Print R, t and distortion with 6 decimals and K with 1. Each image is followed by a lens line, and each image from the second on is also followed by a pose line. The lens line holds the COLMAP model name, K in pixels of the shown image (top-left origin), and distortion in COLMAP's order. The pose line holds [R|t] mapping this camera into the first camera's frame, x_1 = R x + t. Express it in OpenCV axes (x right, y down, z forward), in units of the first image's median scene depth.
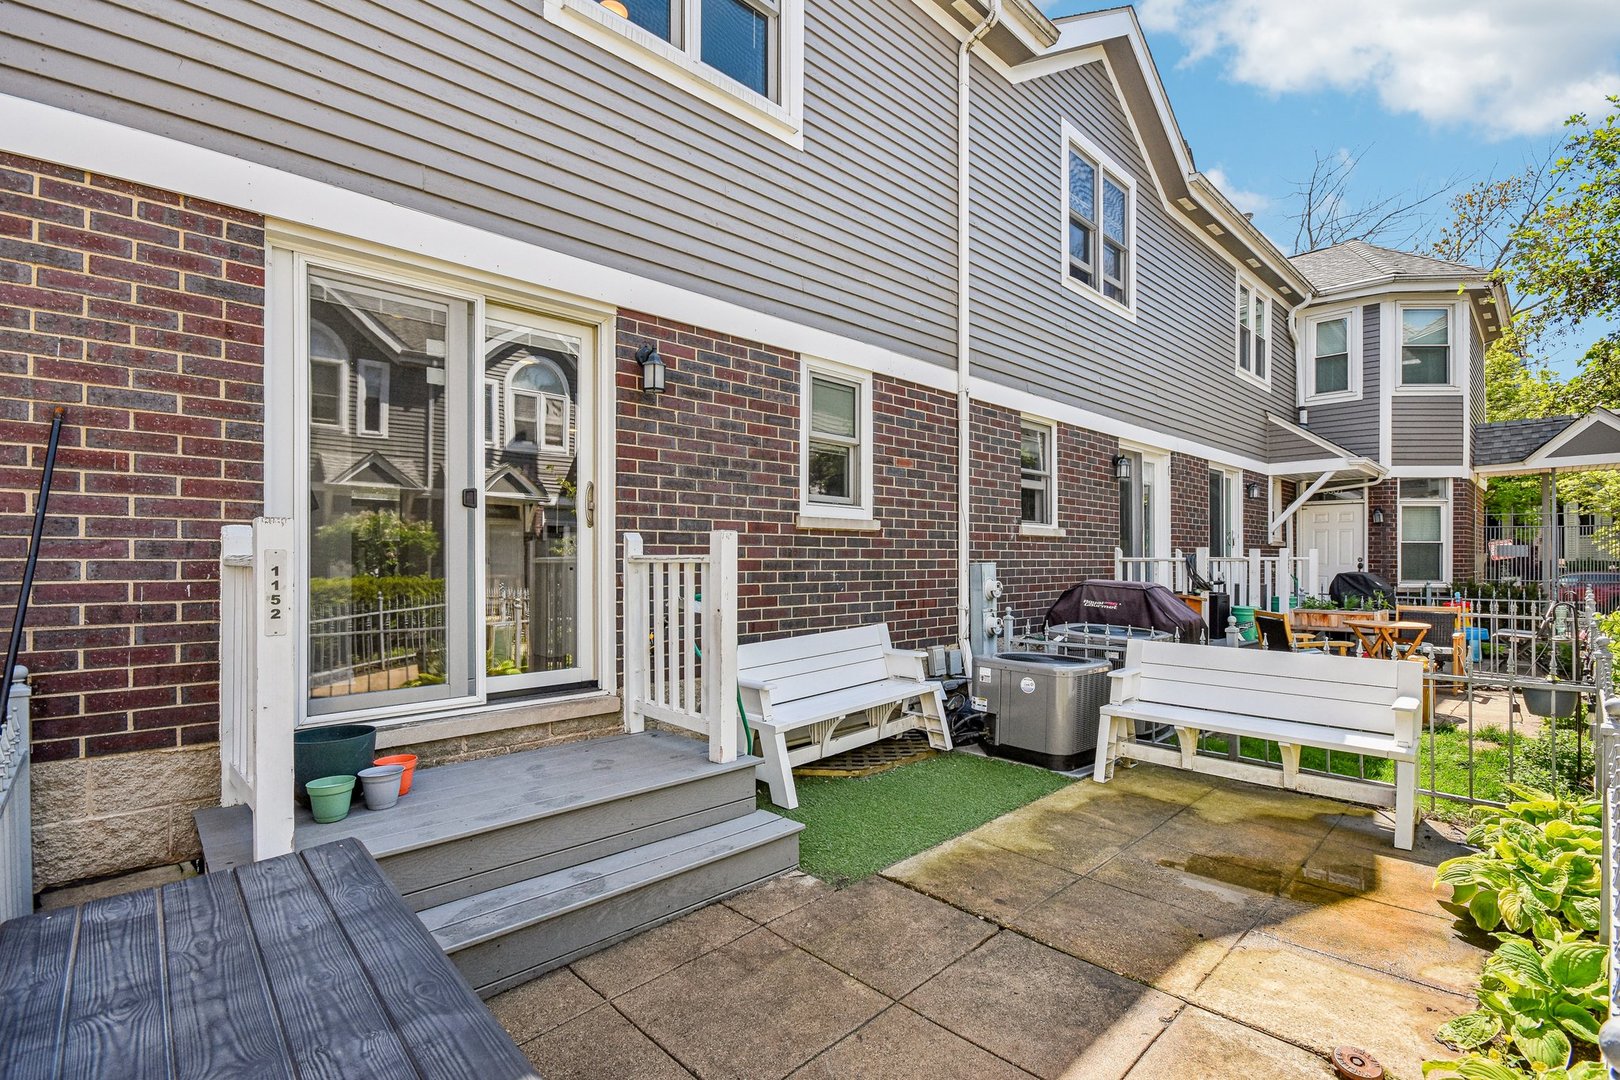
lens RADIAL K [[736.4, 0, 817.0], [0, 736.4, 571.1], [0, 0, 1]] dist [-0.010310, 0.000036]
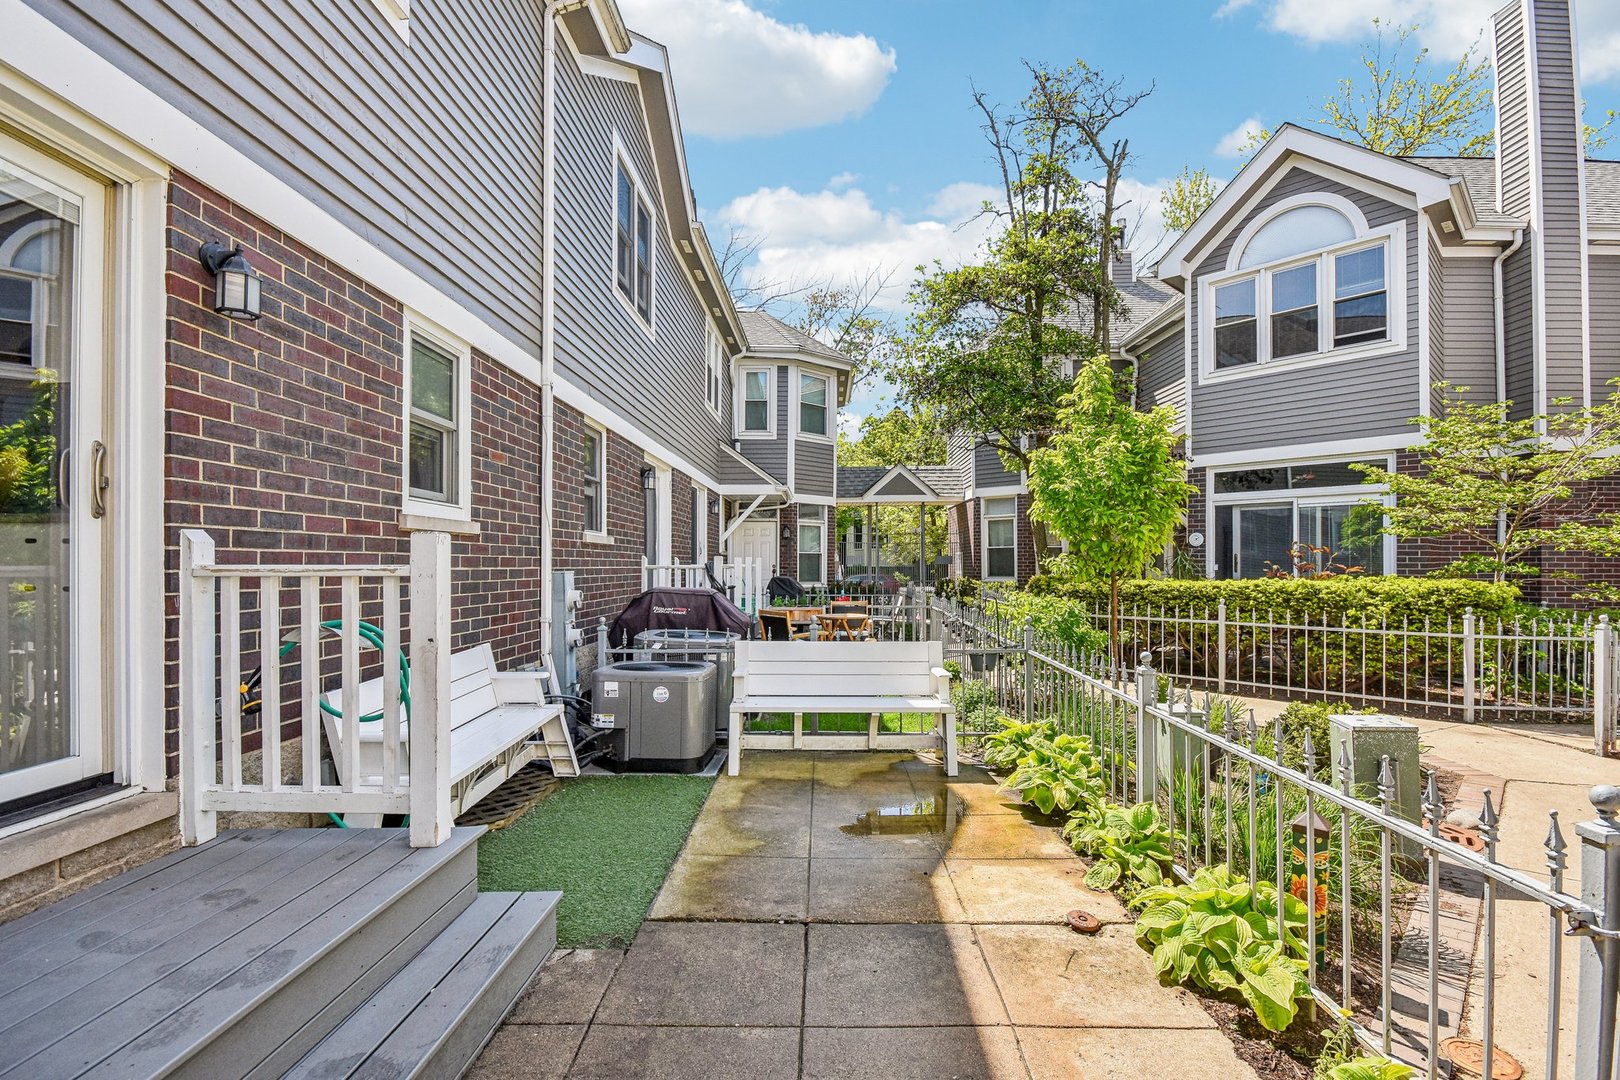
lens RADIAL K [[738.2, 0, 813.9], [0, 738.2, 571.7], [0, 0, 1]] dist [0.000259, 0.000421]
pose [[0.700245, -0.006262, 0.713875, -0.270870], [0.010571, 0.999943, -0.001598, -0.007335], [-0.713824, 0.008665, 0.700271, 0.139655]]
